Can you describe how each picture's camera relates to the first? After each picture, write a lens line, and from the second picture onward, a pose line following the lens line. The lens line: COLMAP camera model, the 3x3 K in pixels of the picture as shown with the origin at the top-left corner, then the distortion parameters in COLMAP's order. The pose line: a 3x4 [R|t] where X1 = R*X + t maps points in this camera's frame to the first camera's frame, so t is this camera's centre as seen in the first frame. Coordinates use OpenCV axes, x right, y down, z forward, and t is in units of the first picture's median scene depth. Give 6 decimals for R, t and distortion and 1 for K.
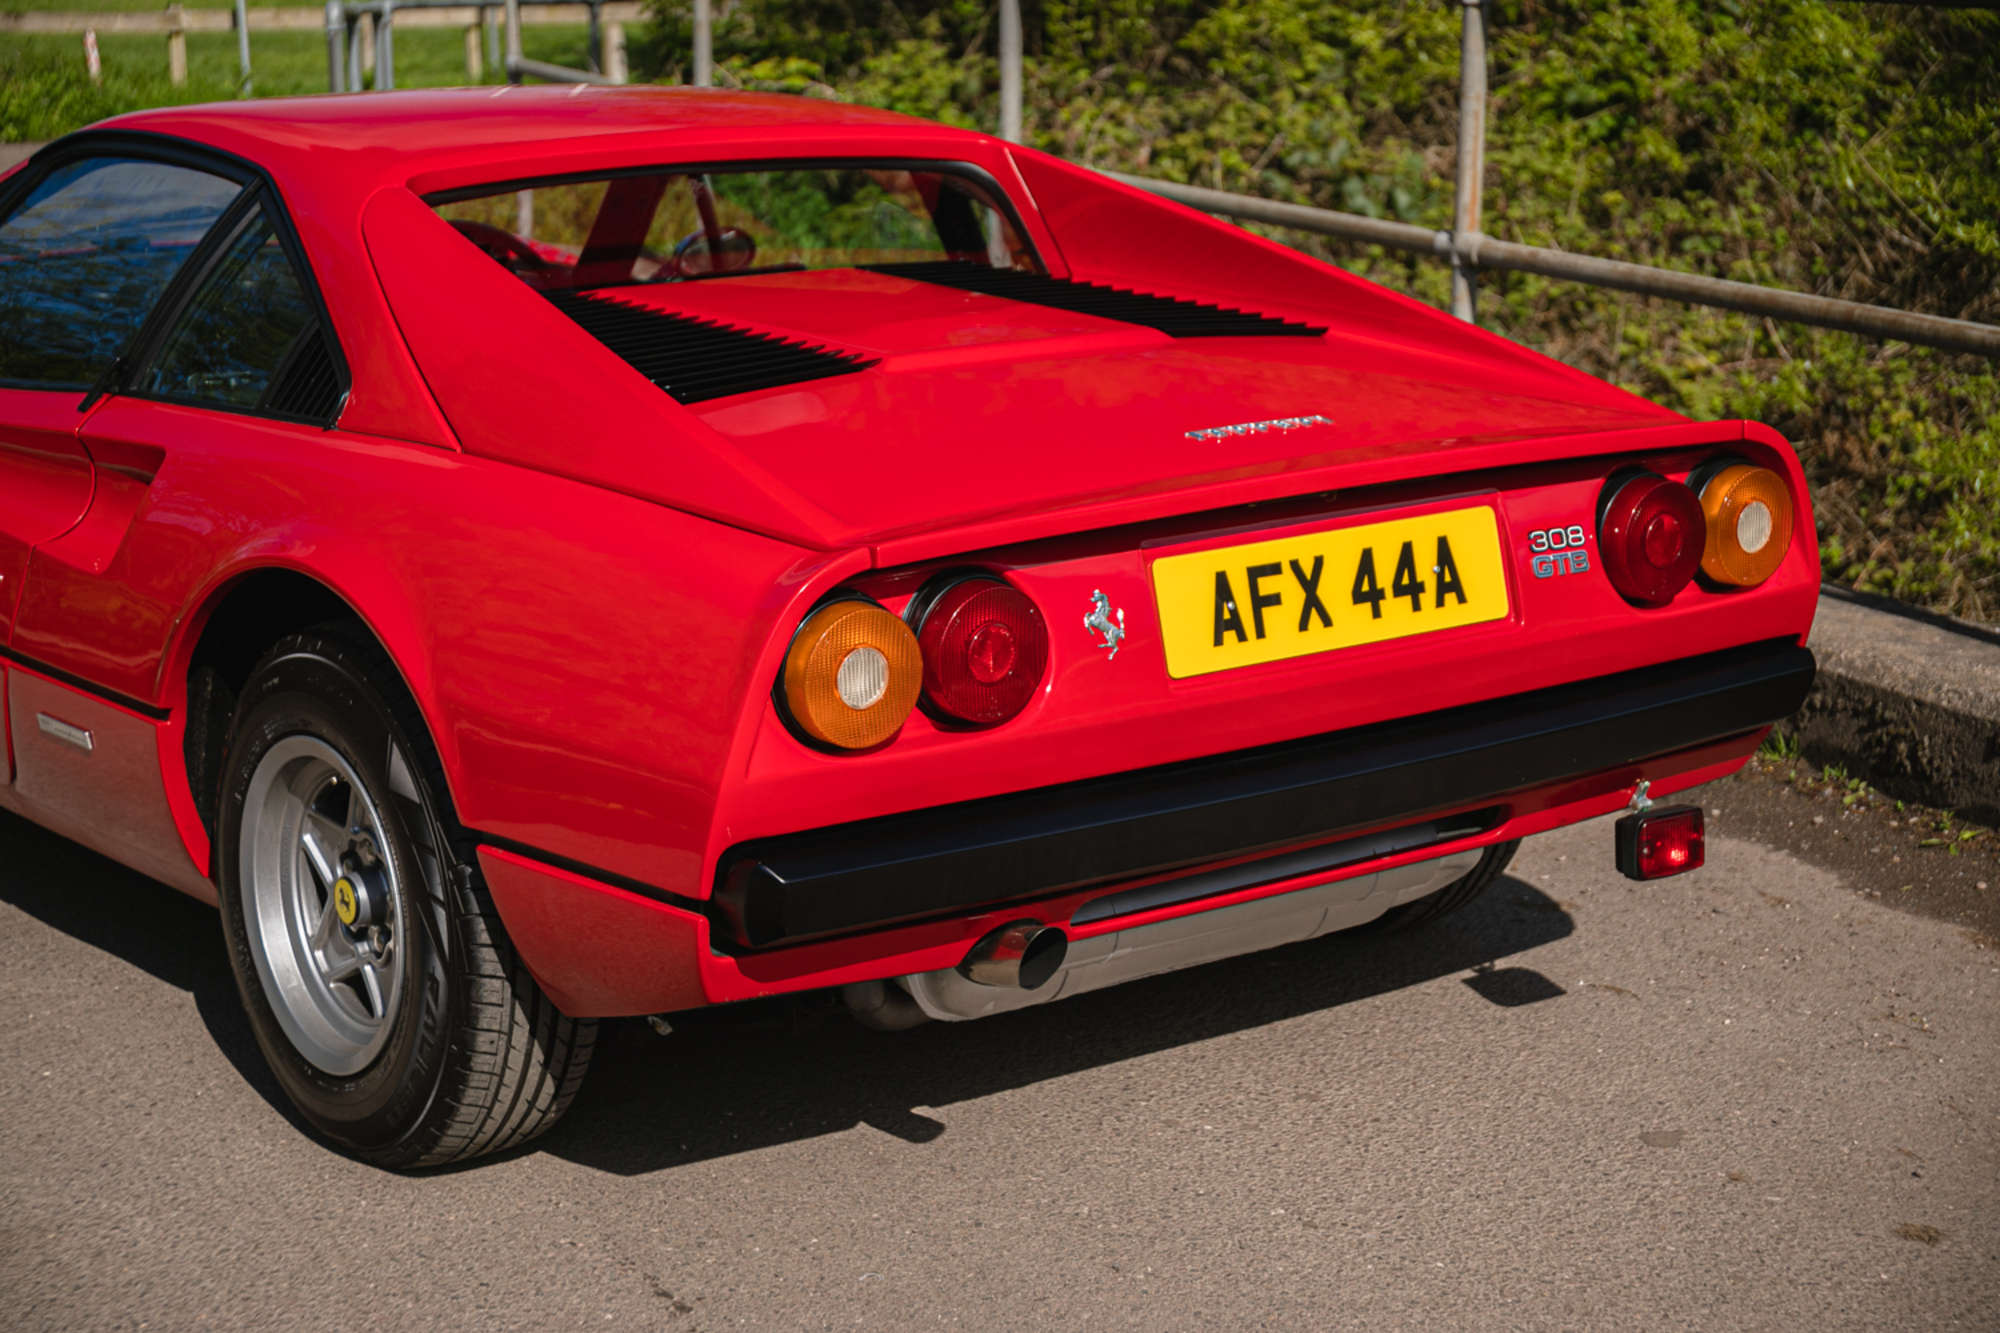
lens RADIAL K [[3660.8, 0, 1003.4], [0, 3660.8, 680.6], [0, 0, 1]] dist [0.131677, 0.220539]
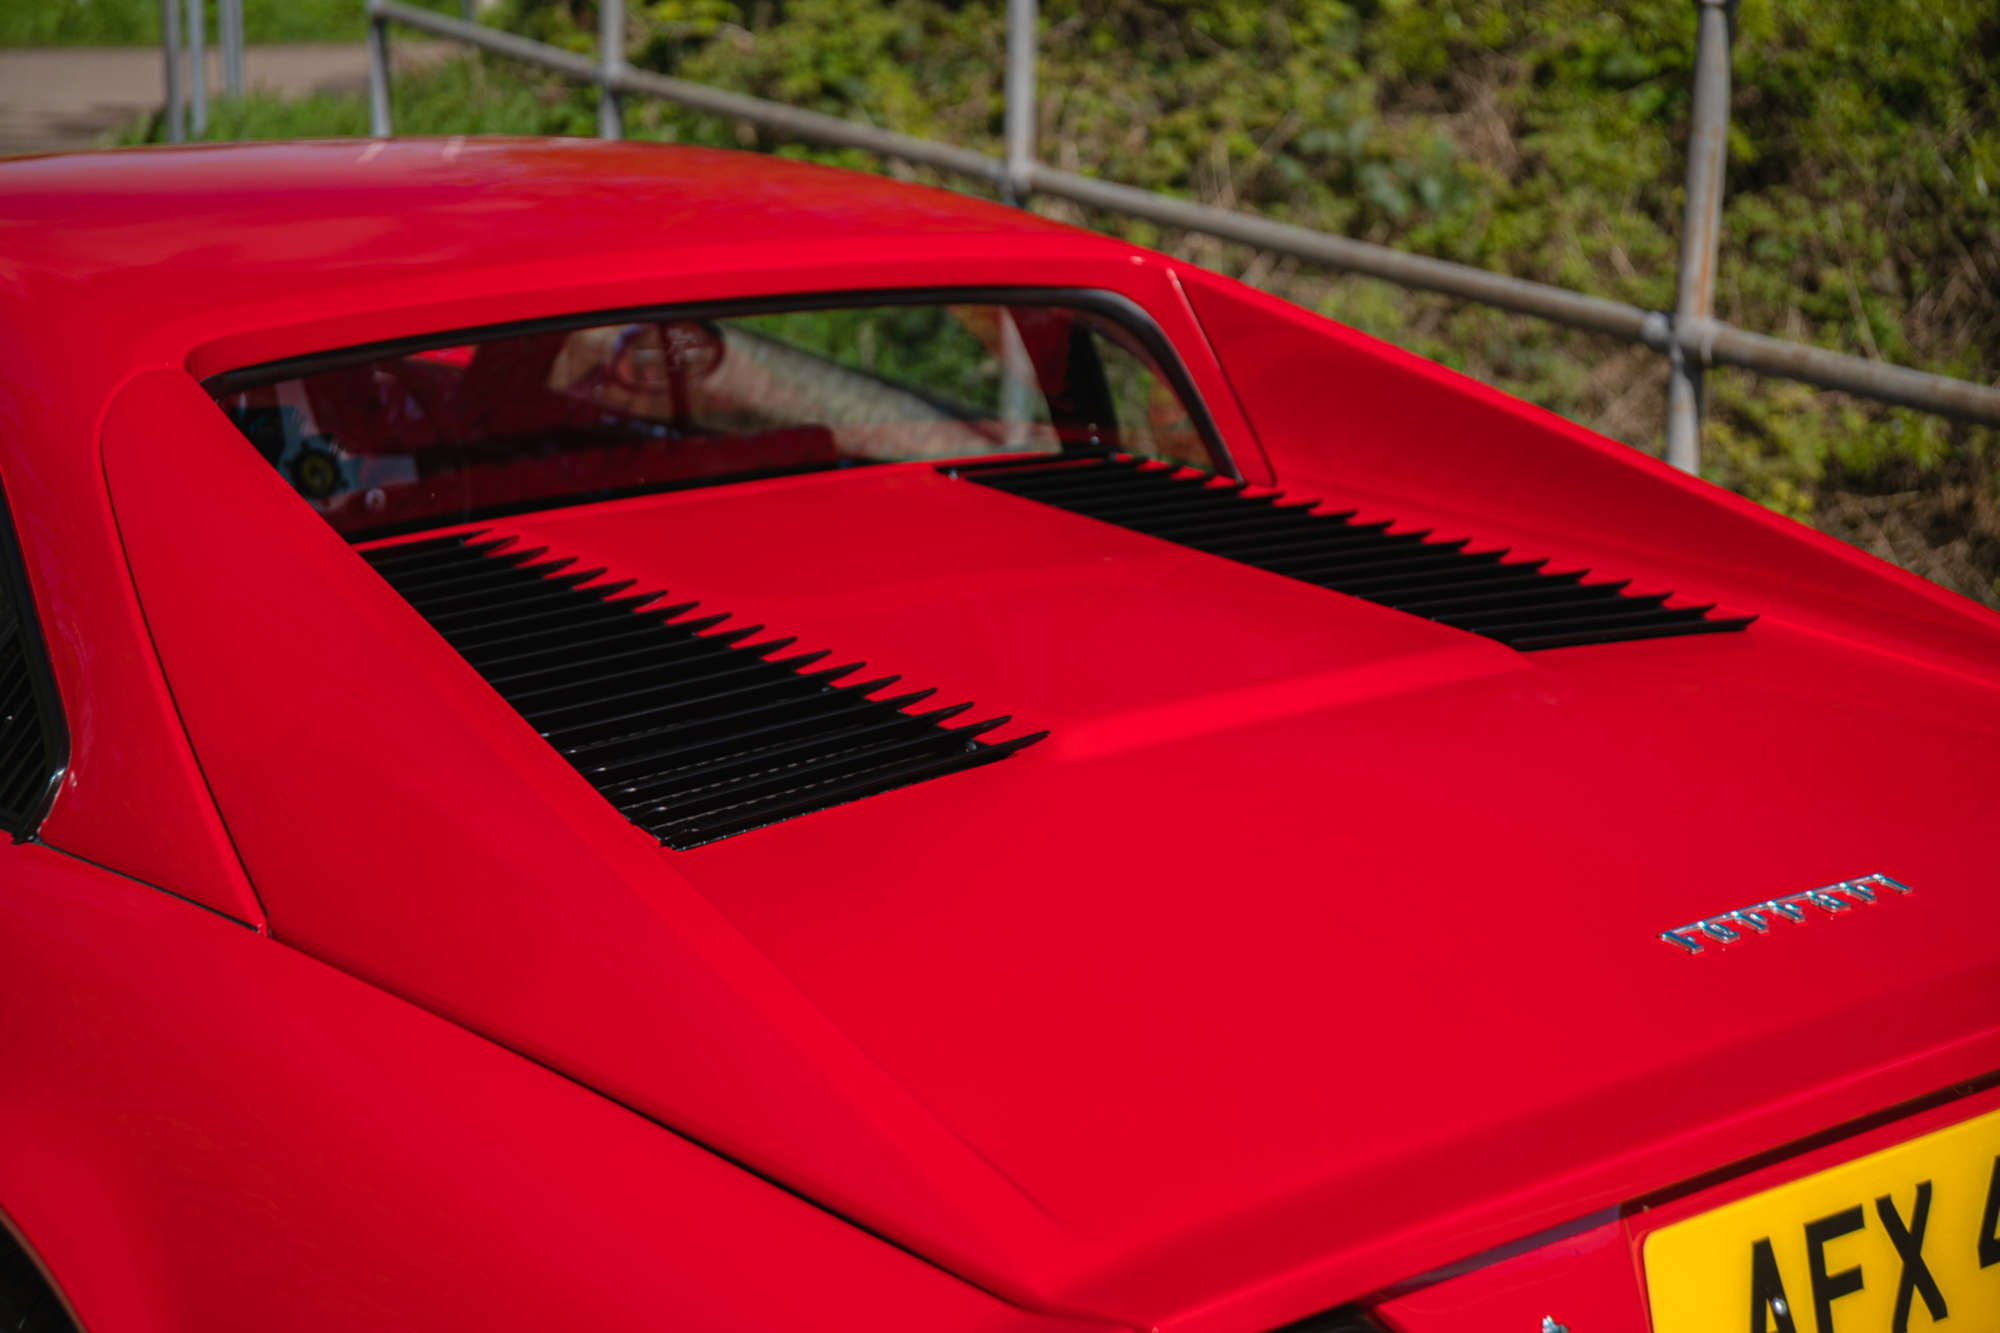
lens RADIAL K [[3660.8, 0, 1003.4], [0, 3660.8, 680.6], [0, 0, 1]] dist [0.131677, 0.220539]
pose [[0.999256, 0.011411, 0.036840, -0.052746], [-0.012282, 0.999648, 0.023497, -0.095514], [-0.036559, -0.023932, 0.999045, 0.401423]]
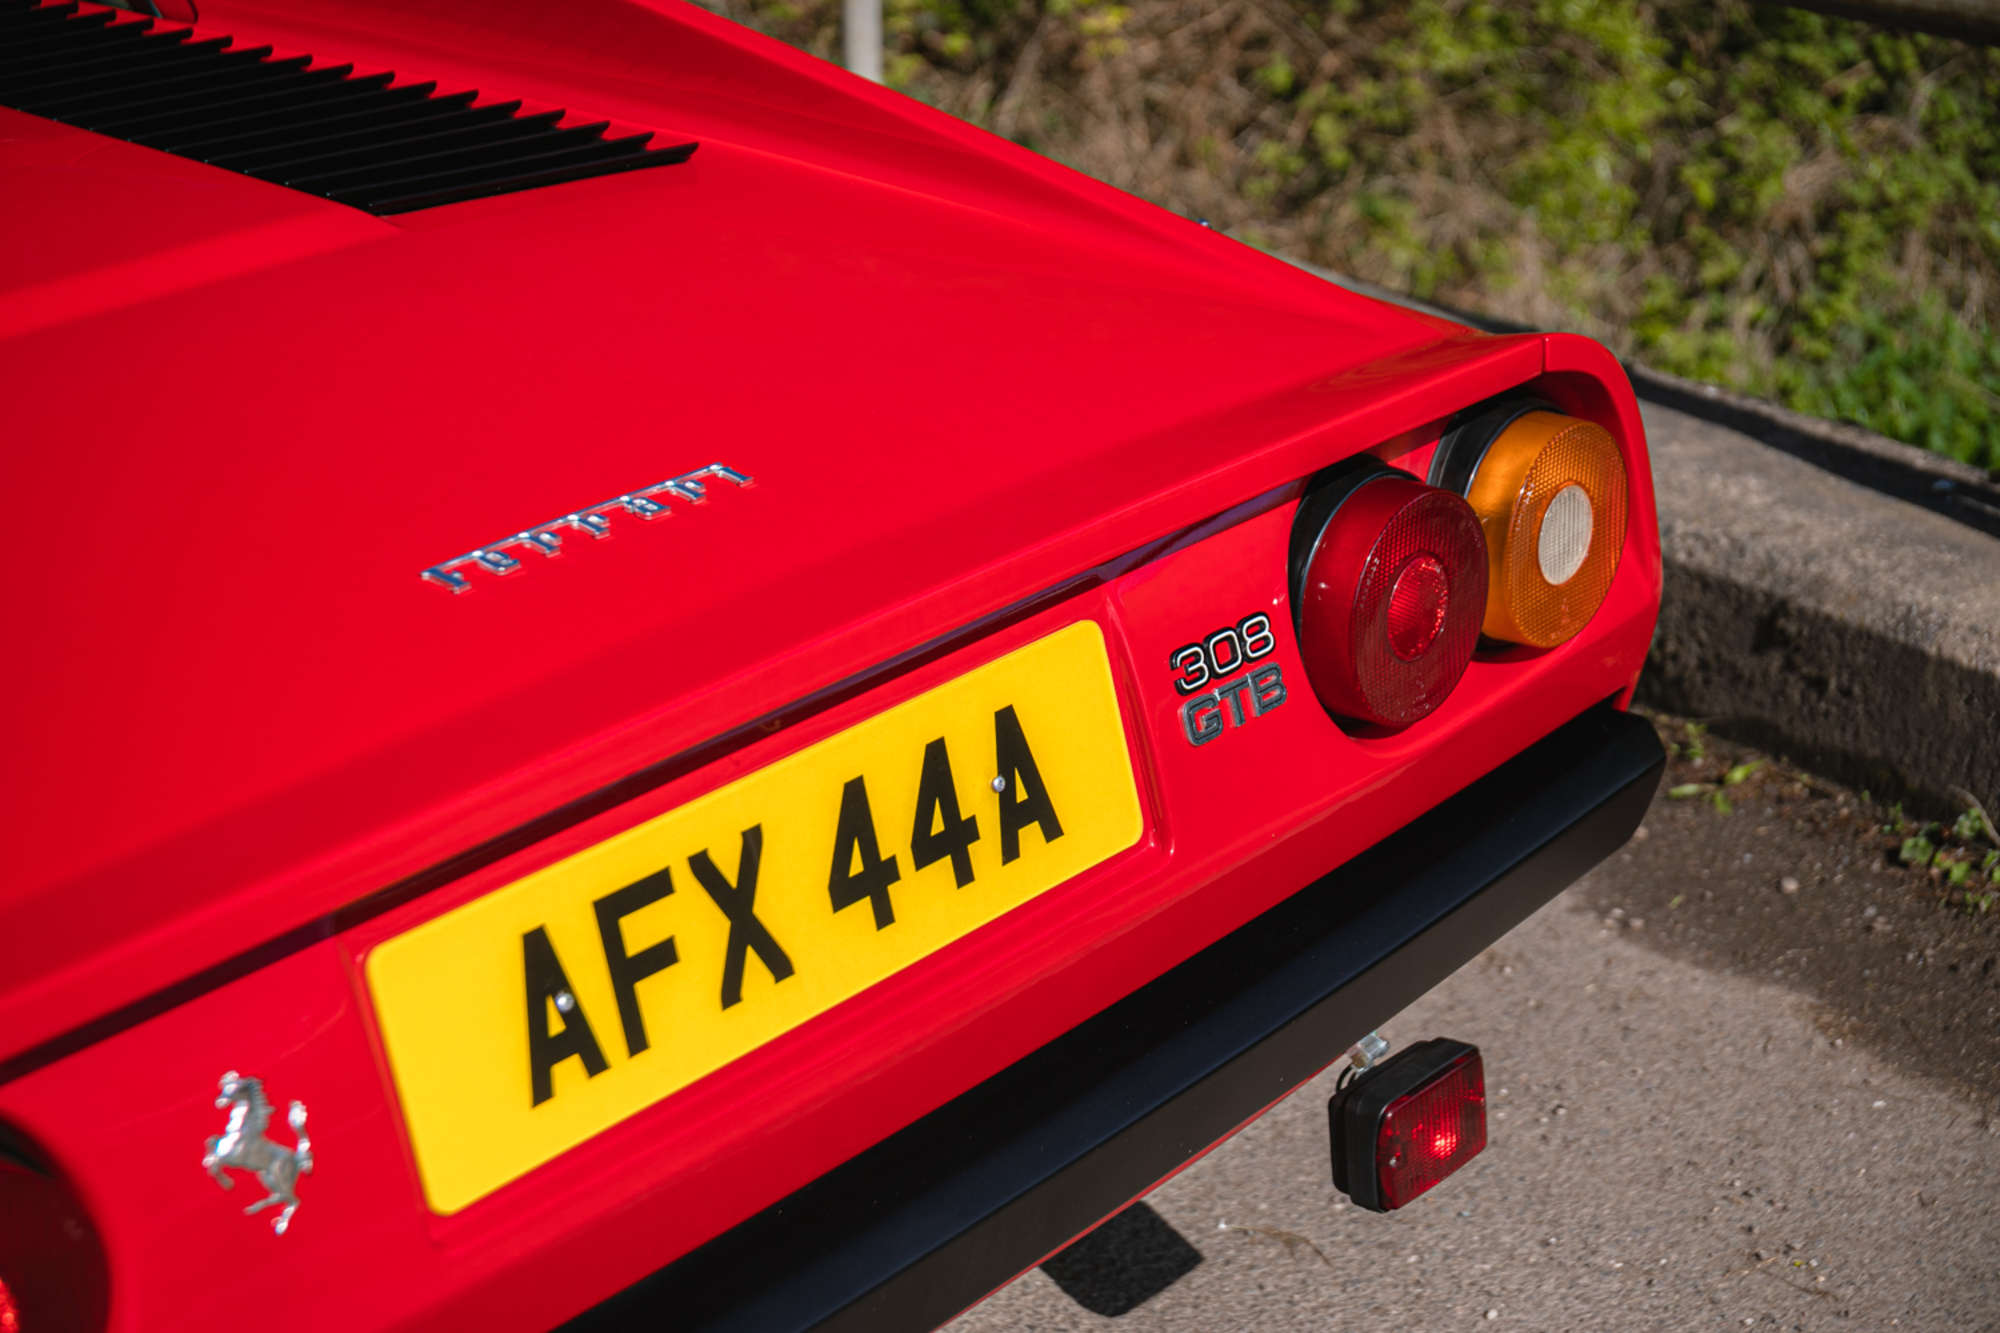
lens RADIAL K [[3660.8, 0, 1003.4], [0, 3660.8, 680.6], [0, 0, 1]] dist [0.131677, 0.220539]
pose [[0.980860, -0.098023, 0.168243, 0.035567], [0.069357, 0.983255, 0.168521, -0.103015], [-0.181945, -0.153627, 0.971234, 0.467763]]
